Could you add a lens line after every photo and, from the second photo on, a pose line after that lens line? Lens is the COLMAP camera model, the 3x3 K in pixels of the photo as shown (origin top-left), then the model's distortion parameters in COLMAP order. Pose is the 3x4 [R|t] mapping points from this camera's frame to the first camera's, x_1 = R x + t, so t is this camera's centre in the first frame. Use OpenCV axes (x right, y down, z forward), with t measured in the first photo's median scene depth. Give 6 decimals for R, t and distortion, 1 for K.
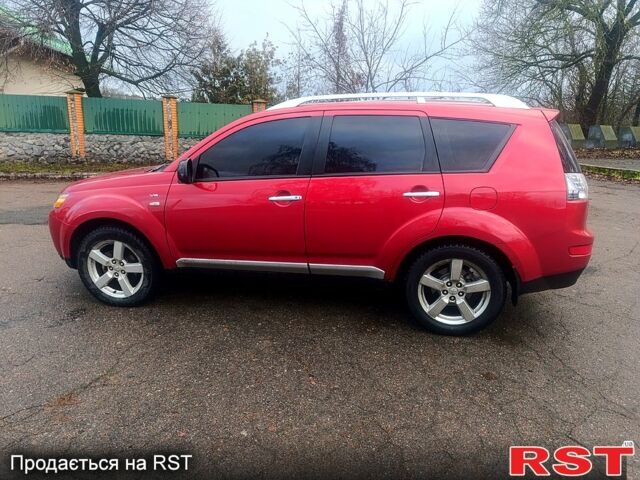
lens RADIAL K [[458.6, 0, 320.0], [0, 458.6, 240.0], [0, 0, 1]] dist [0.043497, -0.046012]
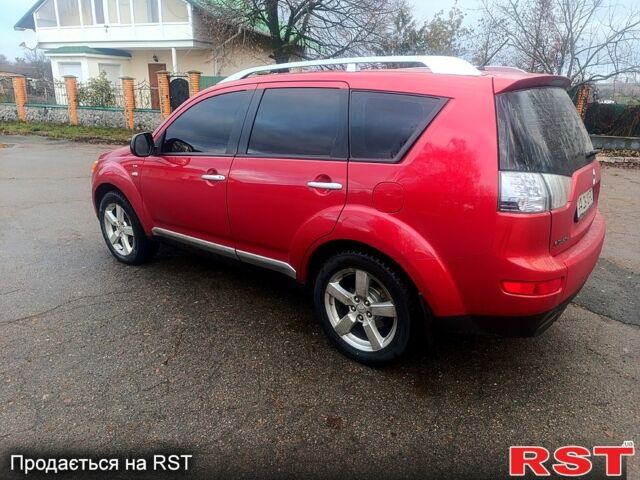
lens RADIAL K [[458.6, 0, 320.0], [0, 458.6, 240.0], [0, 0, 1]] dist [0.043497, -0.046012]
pose [[0.875360, 0.137163, -0.463606, 0.525784], [-0.116443, 0.990497, 0.073186, -0.052901], [0.469239, -0.010080, 0.883014, 0.235596]]
